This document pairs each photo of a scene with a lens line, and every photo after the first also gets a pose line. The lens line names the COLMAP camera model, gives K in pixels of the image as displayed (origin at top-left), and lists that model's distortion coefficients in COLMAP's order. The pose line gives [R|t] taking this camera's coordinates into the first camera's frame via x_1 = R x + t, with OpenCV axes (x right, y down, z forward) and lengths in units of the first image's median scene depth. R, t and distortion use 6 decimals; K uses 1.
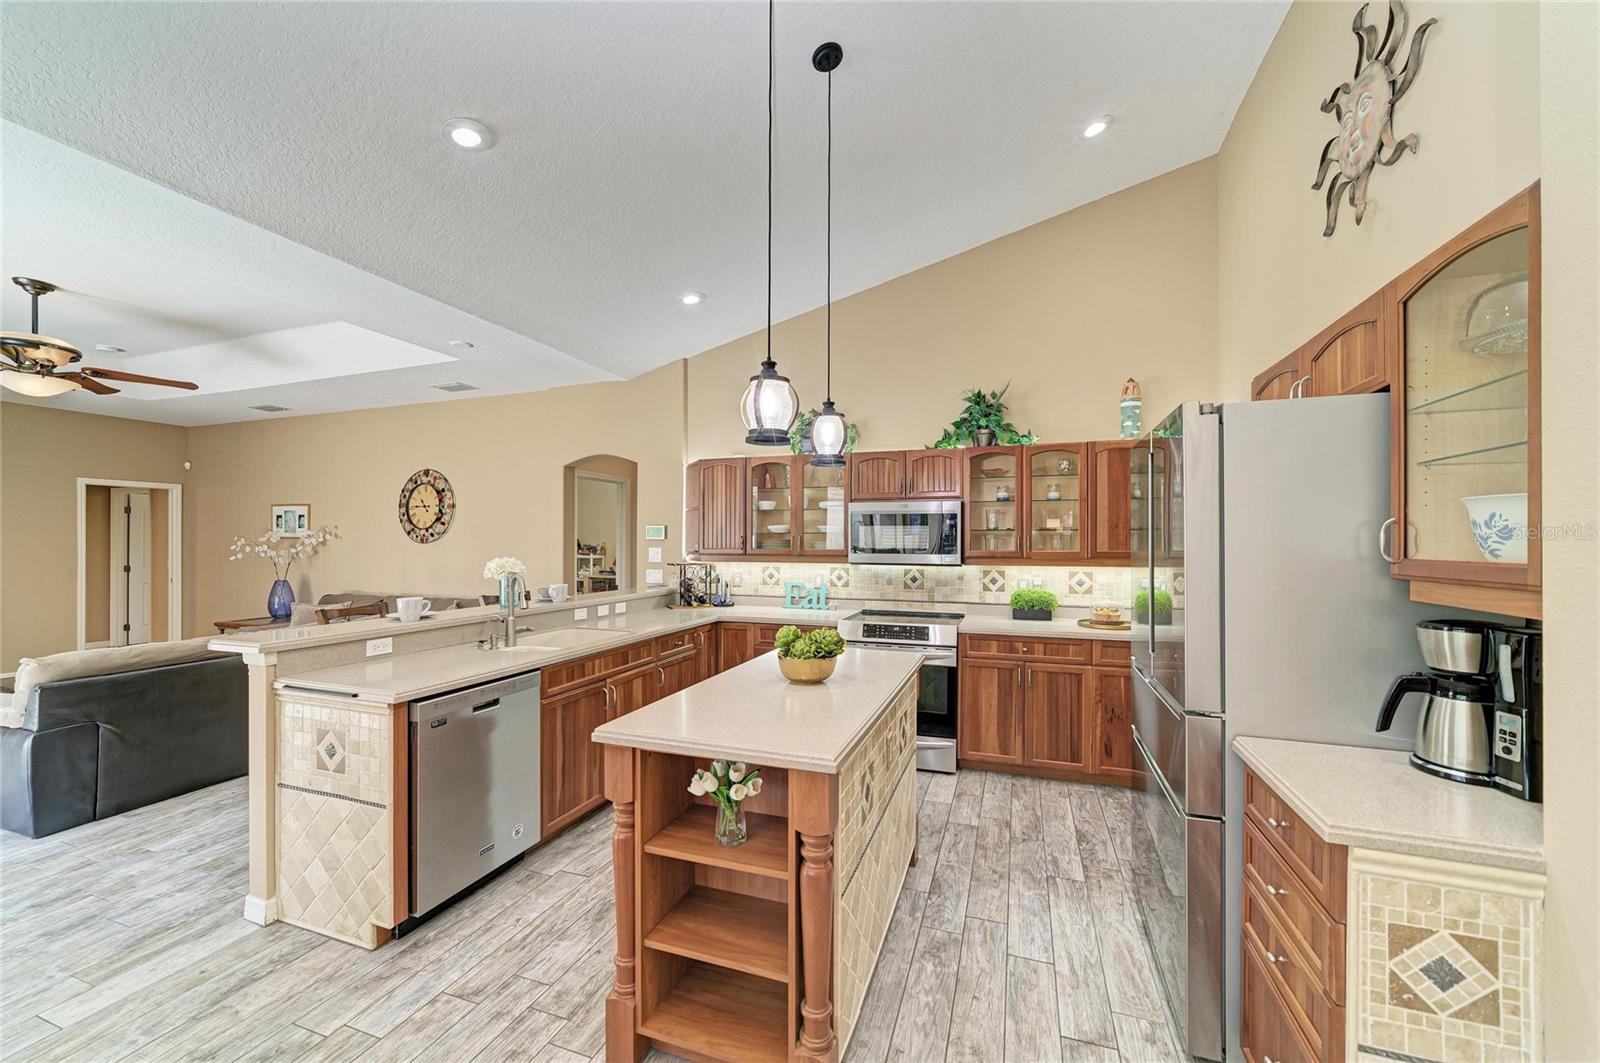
lens RADIAL K [[610.9, 0, 802.8], [0, 610.9, 541.5], [0, 0, 1]] dist [-0.014441, 0.004296]
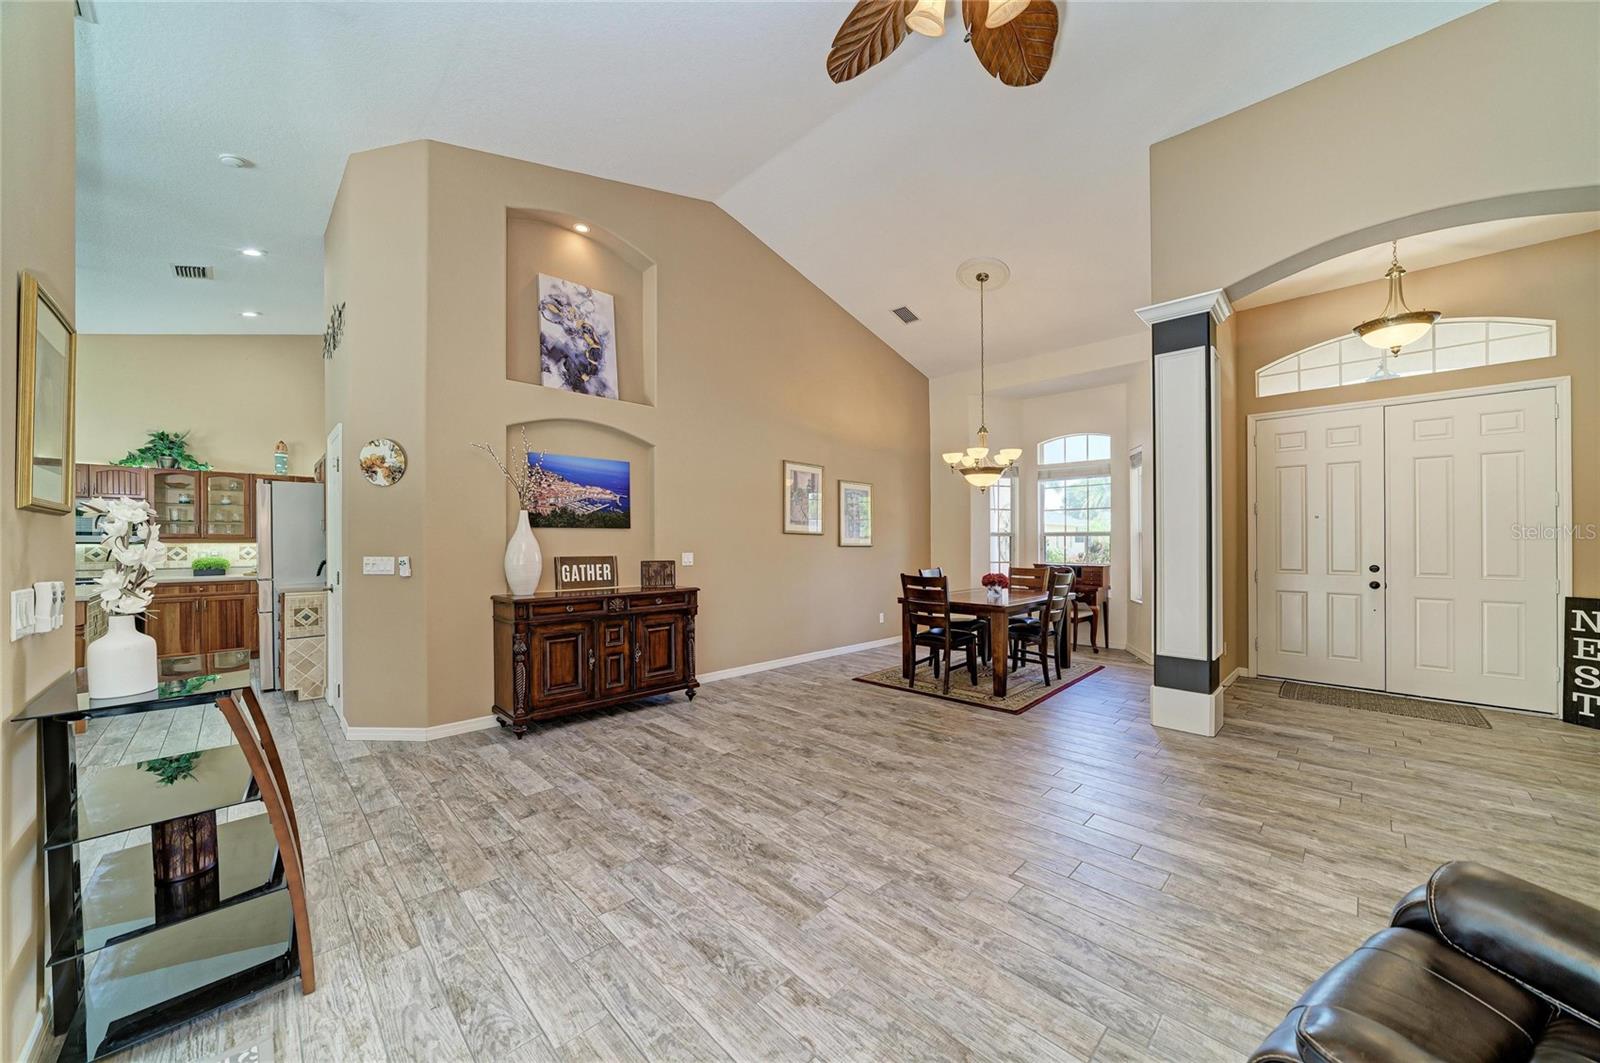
lens RADIAL K [[577.2, 0, 802.2], [0, 577.2, 540.1], [0, 0, 1]] dist [-0.015048, 0.004187]
pose [[0.433866, -0.003507, 0.900970, -0.332813], [0.003250, 0.999992, 0.002328, 0.034431], [-0.900971, 0.001918, 0.433874, -1.163345]]
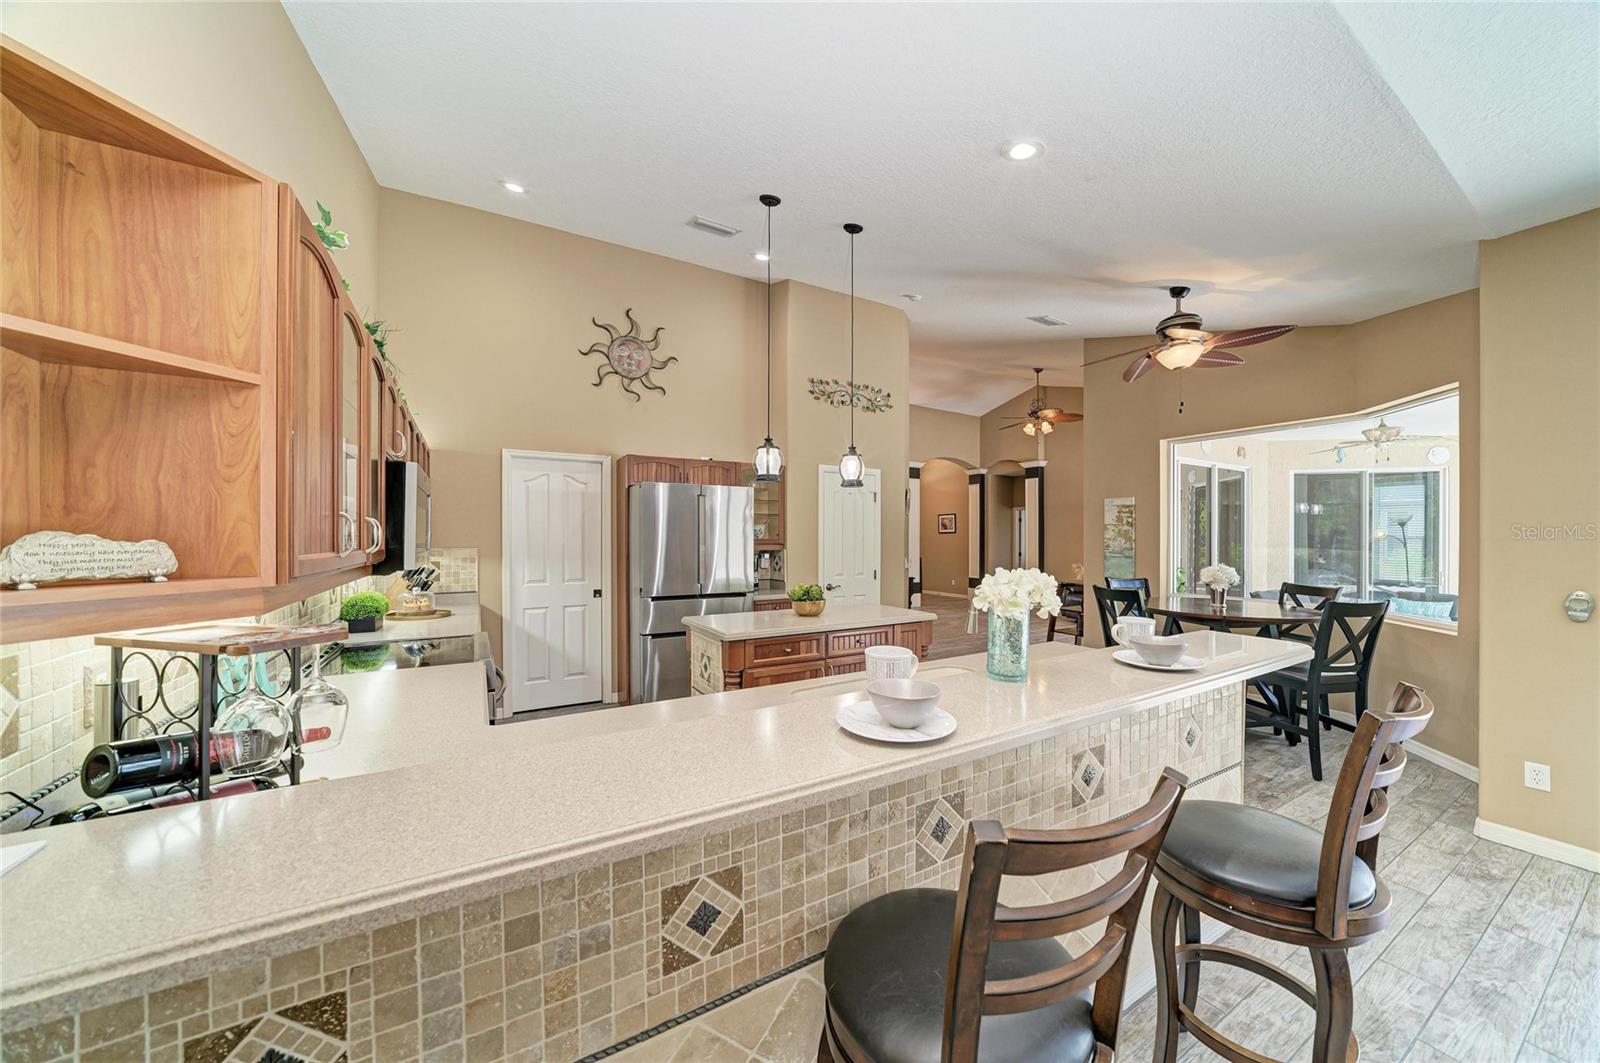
lens RADIAL K [[577.2, 0, 808.9], [0, 577.2, 539.2], [0, 0, 1]] dist [-0.015048, 0.004187]
pose [[-0.779555, -0.005761, 0.626307, -0.567514], [-0.002584, 0.999979, 0.005982, 0.002191], [-0.626329, 0.003045, -0.779553, 1.278308]]
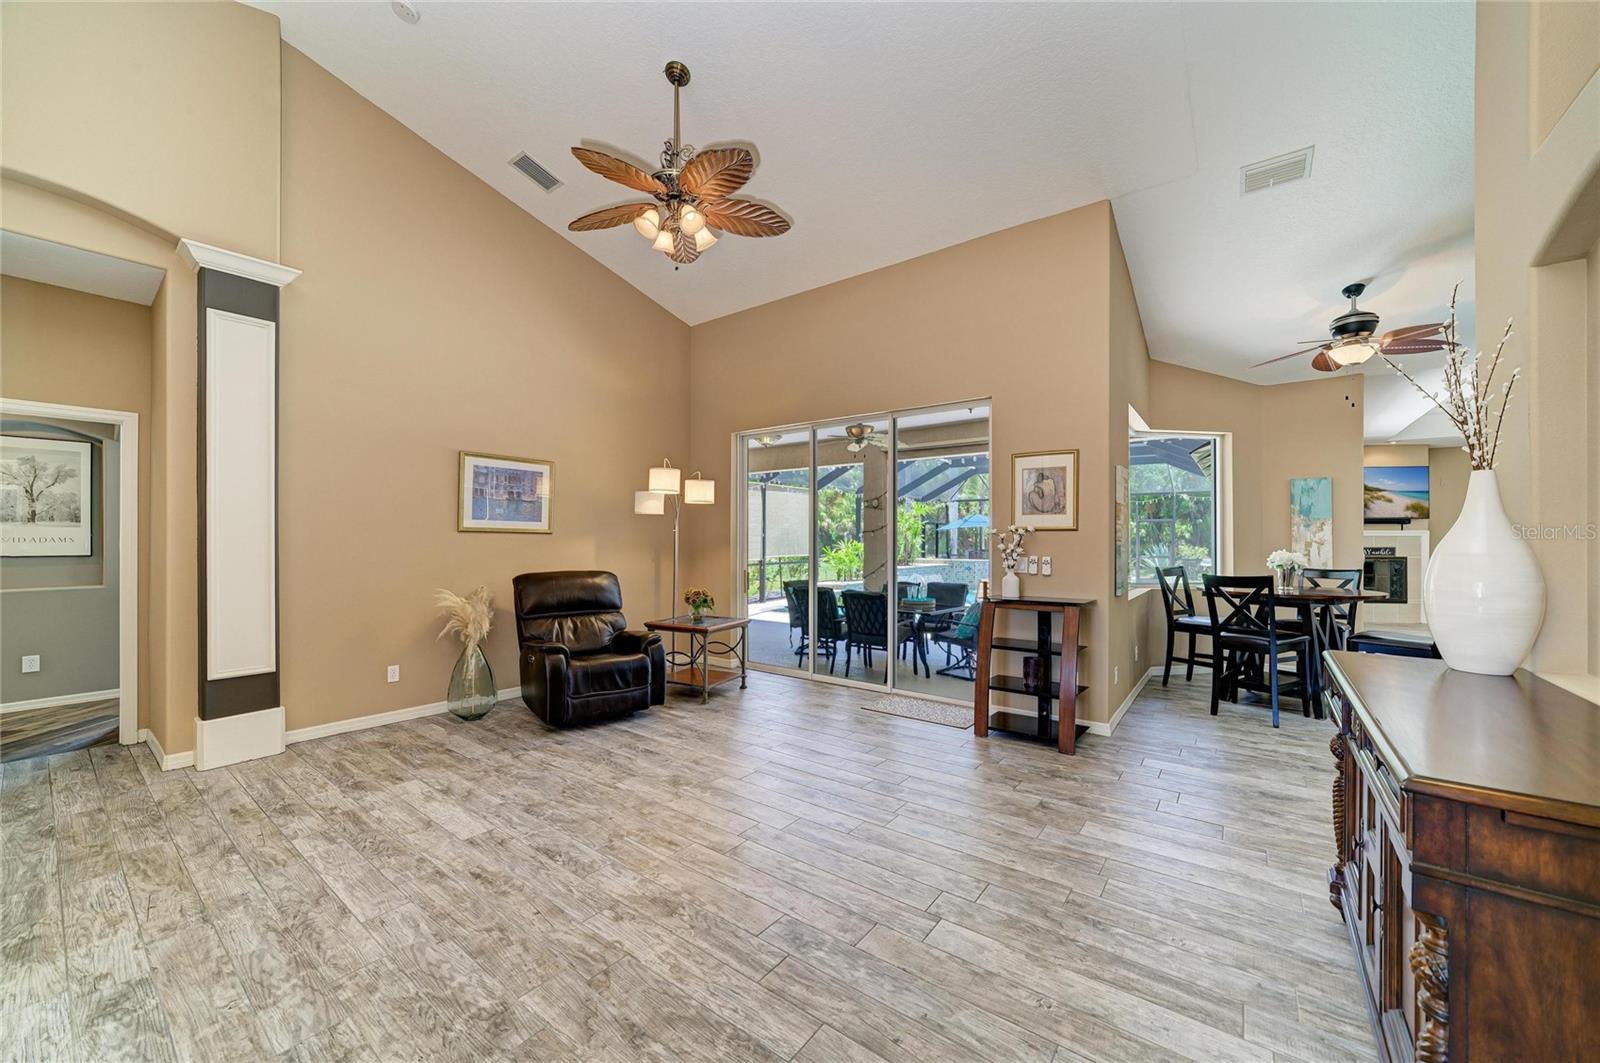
lens RADIAL K [[590.6, 0, 803.2], [0, 590.6, 542.4], [0, 0, 1]] dist [-0.016914, 0.004954]
pose [[-0.306338, 0.003217, -0.951917, 0.952117], [-0.003476, 0.999984, 0.004498, 0.035212], [0.951916, 0.004686, -0.306322, -0.621890]]
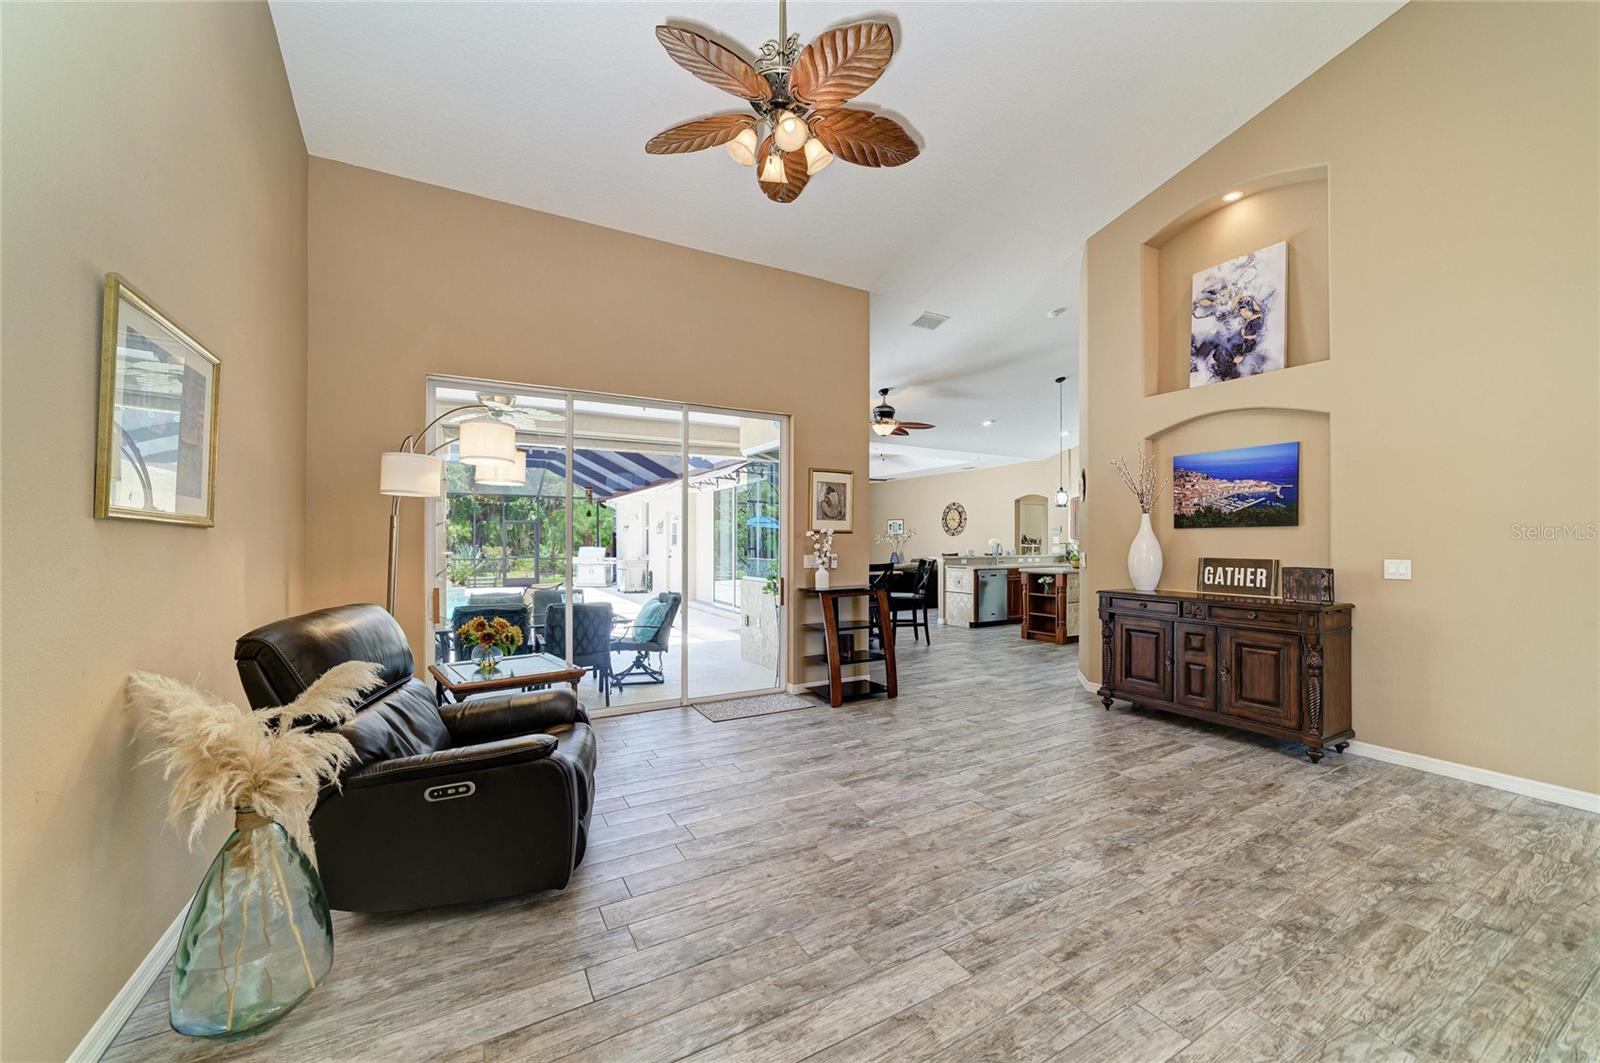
lens RADIAL K [[610.9, 0, 798.7], [0, 610.9, 538.9], [0, 0, 1]] dist [-0.014441, 0.004296]
pose [[0.751212, -0.003864, -0.660050, 0.656290], [0.000463, 0.999986, -0.005328, 0.038651], [0.660061, 0.003697, 0.751203, -1.619736]]
